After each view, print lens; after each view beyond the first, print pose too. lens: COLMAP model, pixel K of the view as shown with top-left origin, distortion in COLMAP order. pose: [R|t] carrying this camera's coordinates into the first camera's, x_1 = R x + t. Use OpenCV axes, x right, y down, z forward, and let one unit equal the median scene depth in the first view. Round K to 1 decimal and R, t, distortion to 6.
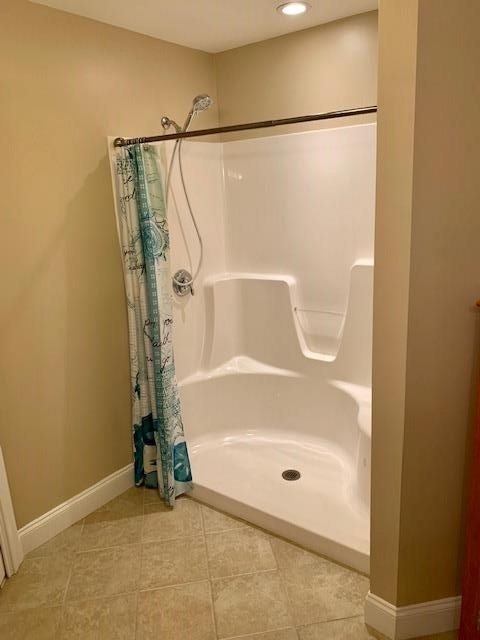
lens RADIAL K [[492.4, 0, 239.8], [0, 492.4, 317.7], [0, 0, 1]] dist [0.037627, -0.048412]
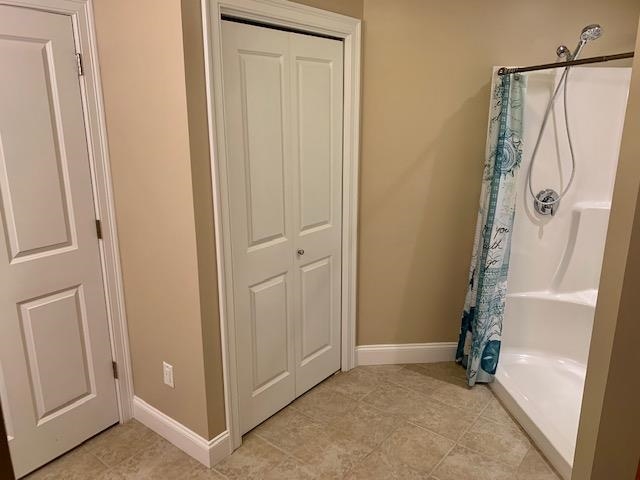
lens RADIAL K [[492.4, 0, 320.5], [0, 492.4, 239.7], [0, 0, 1]] dist [0.037627, -0.048412]
pose [[0.676004, 0.239028, -0.697054, 0.372875], [-0.222172, 0.968024, 0.116485, -0.010485], [0.702608, 0.076121, 0.707493, -0.098956]]
